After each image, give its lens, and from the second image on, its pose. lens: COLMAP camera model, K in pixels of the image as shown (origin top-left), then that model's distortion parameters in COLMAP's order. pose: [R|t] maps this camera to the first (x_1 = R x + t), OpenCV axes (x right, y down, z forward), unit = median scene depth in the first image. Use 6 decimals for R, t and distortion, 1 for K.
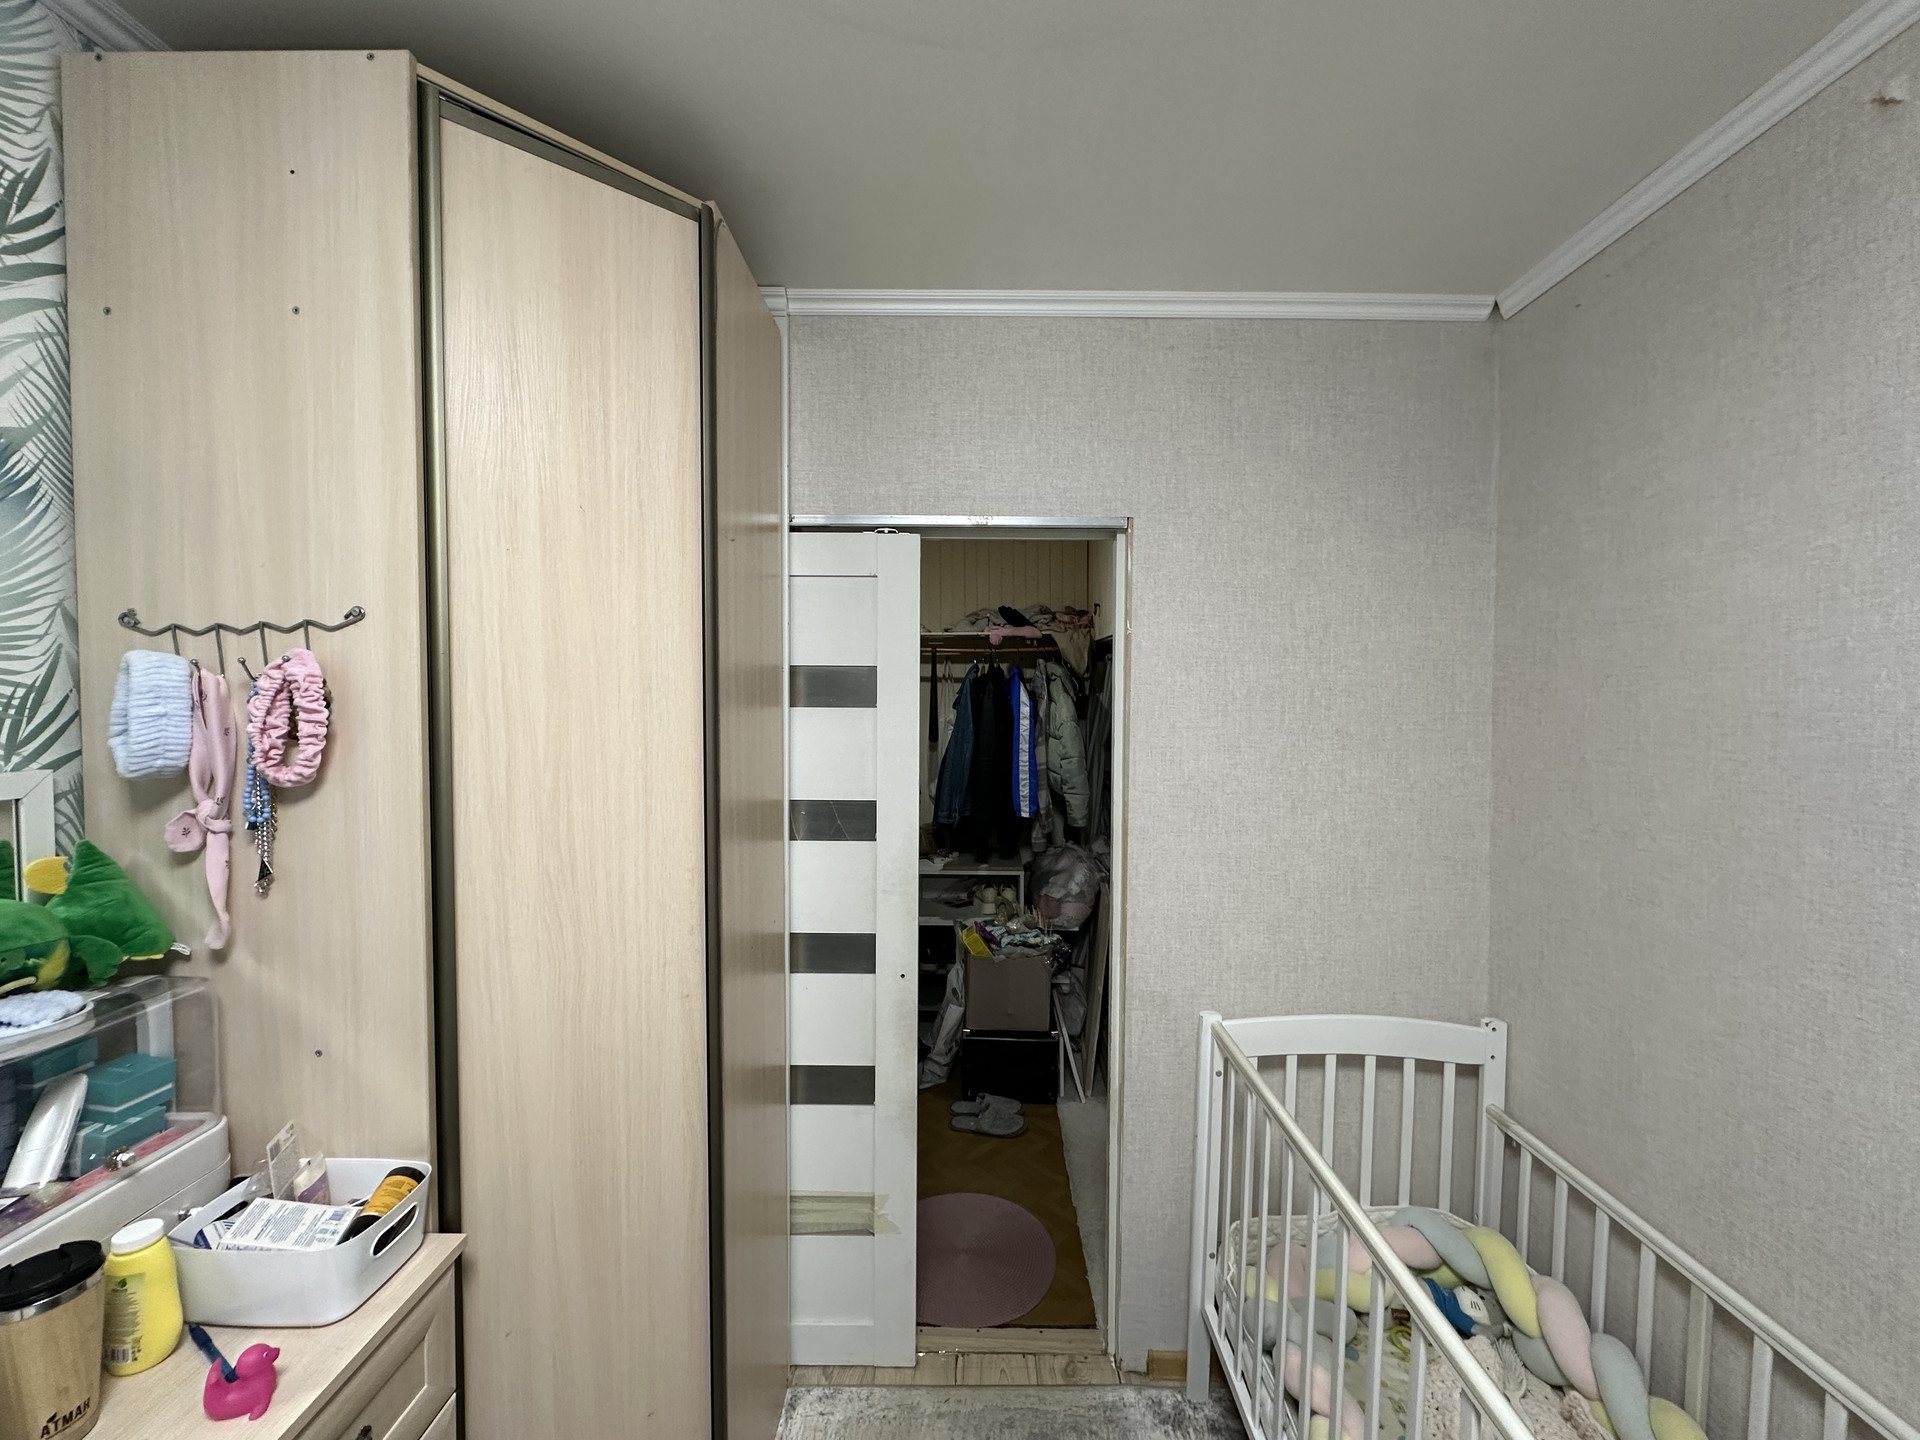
lens RADIAL K [[766.3, 0, 960.4], [0, 766.3, 719.4], [0, 0, 1]] dist [-0.004225, 0.001239]
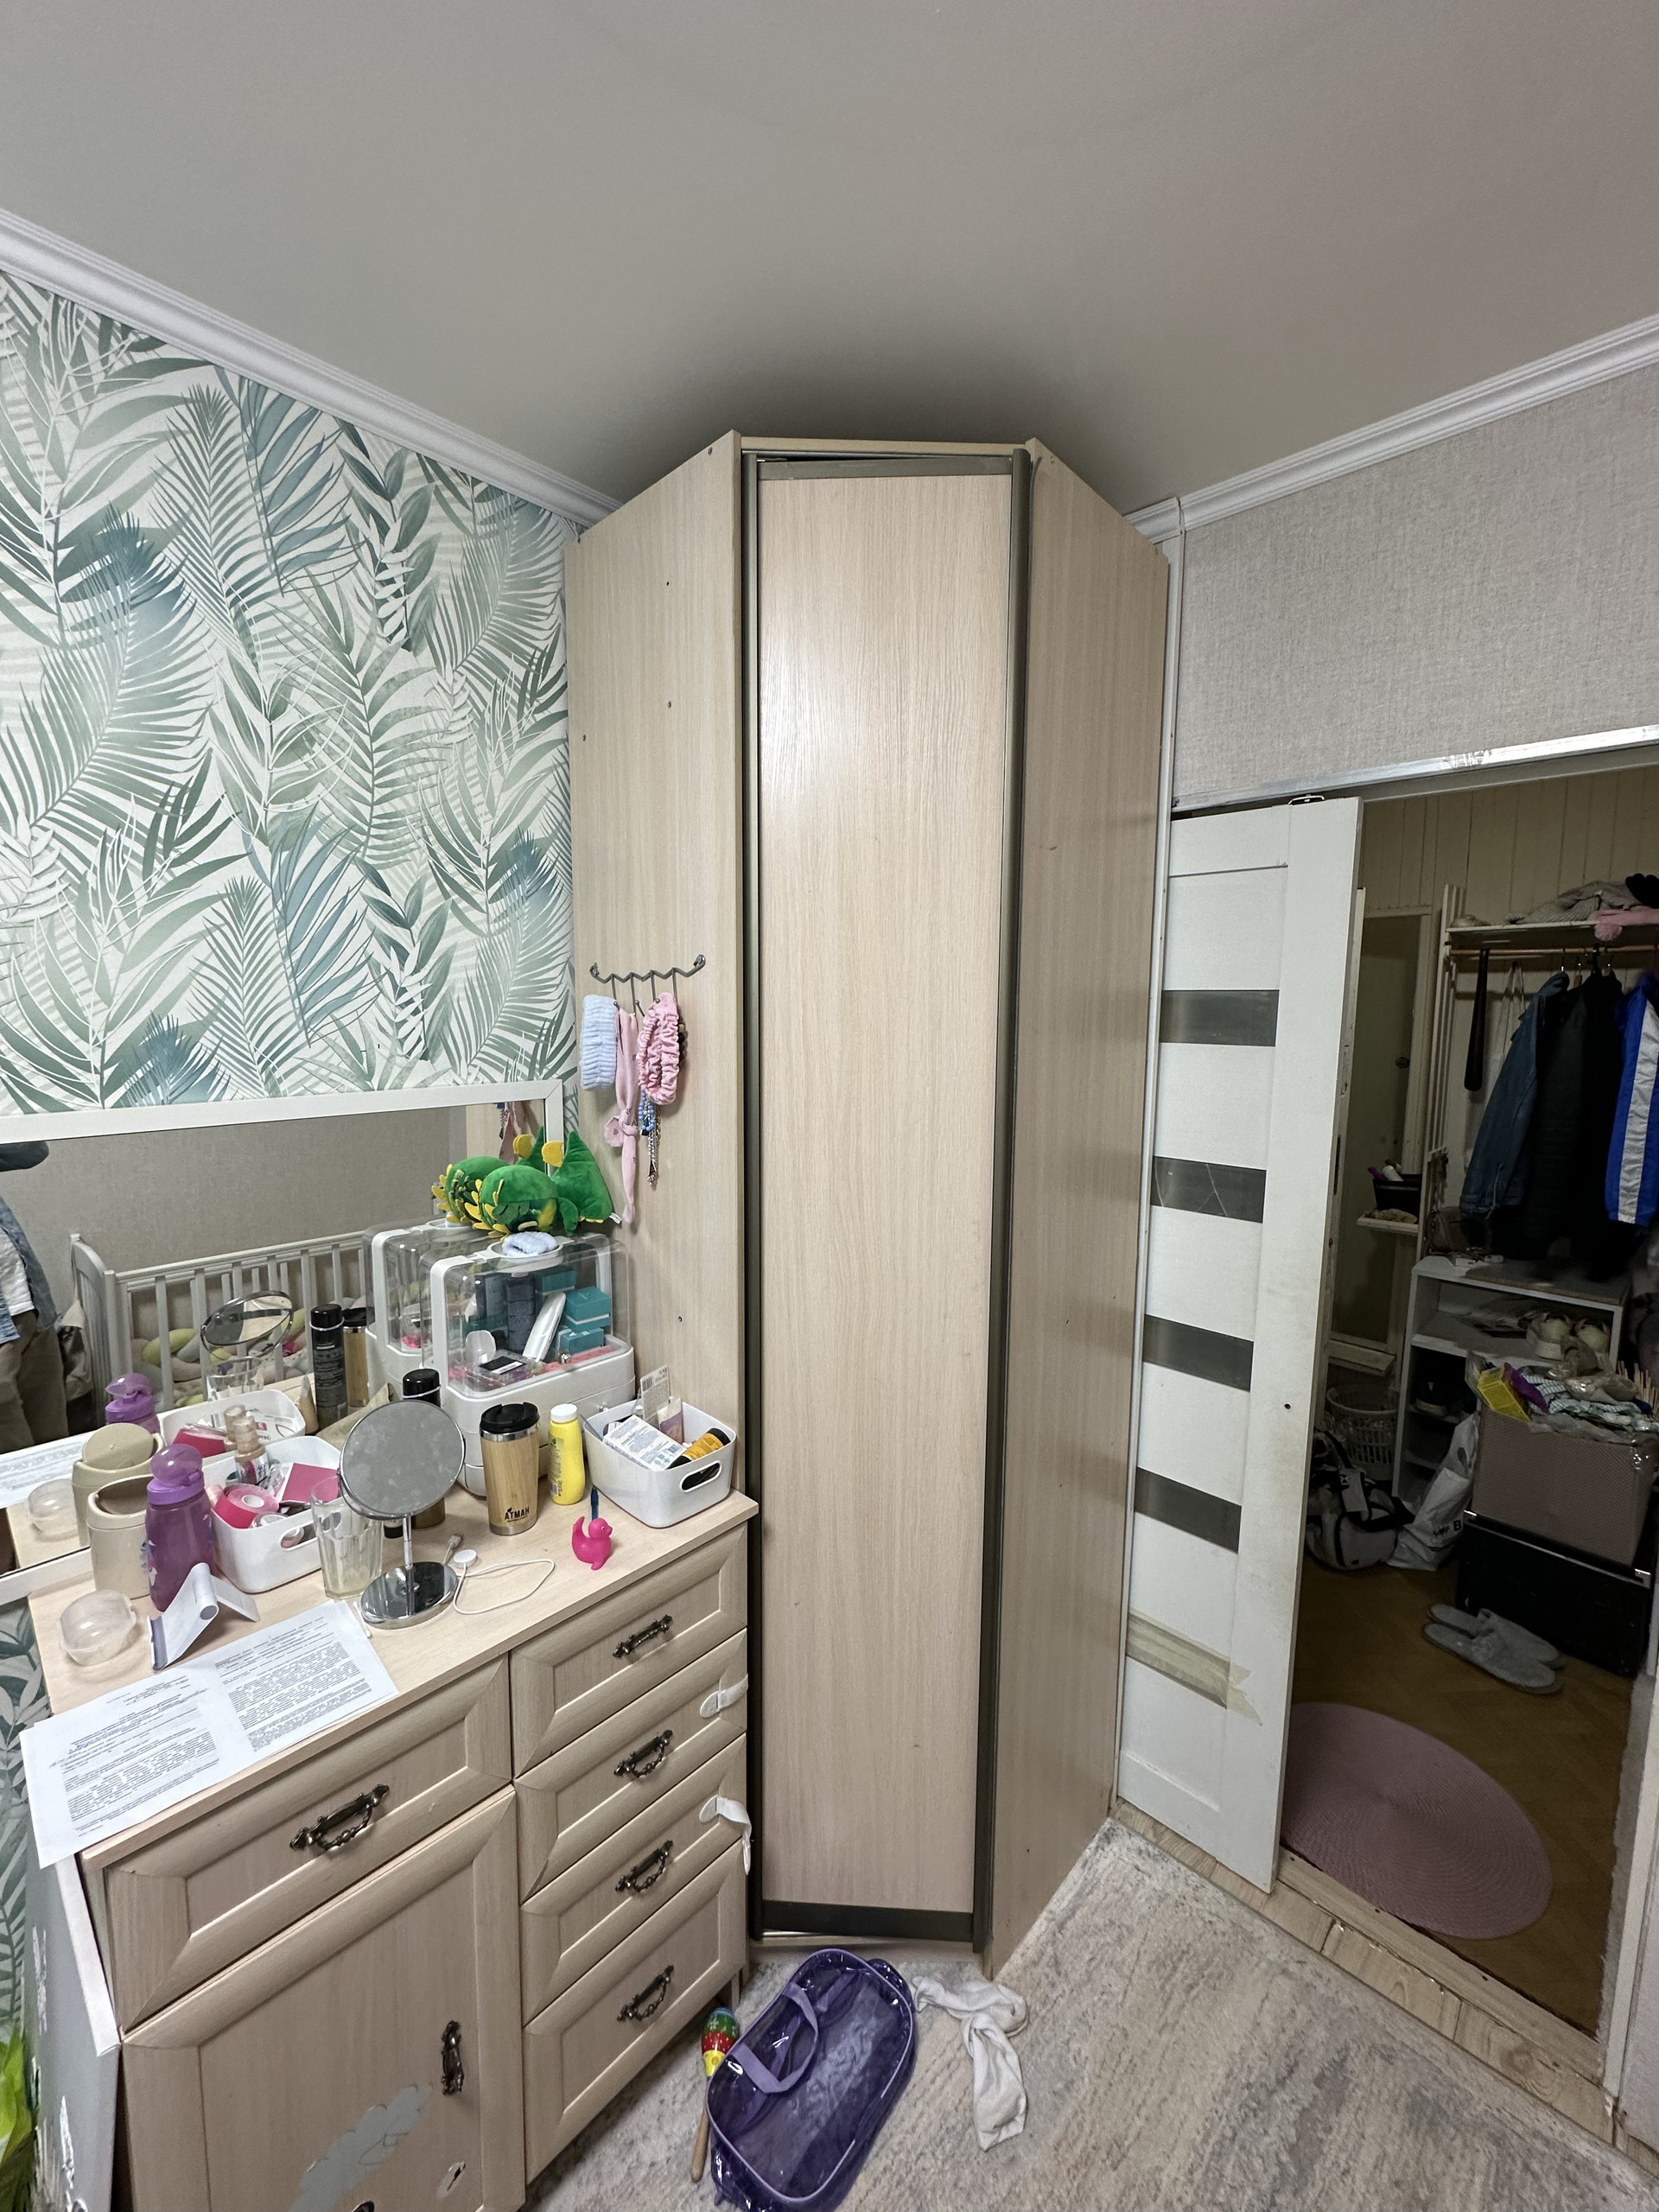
lens RADIAL K [[882.9, 0, 826.8], [0, 882.9, 1108.2], [0, 0, 1]] dist [-0.004225, 0.001239]
pose [[0.725389, 0.080873, -0.683572, 0.168641], [-0.023874, 0.995432, 0.092435, -0.025067], [0.687925, -0.050732, 0.724007, 0.082751]]
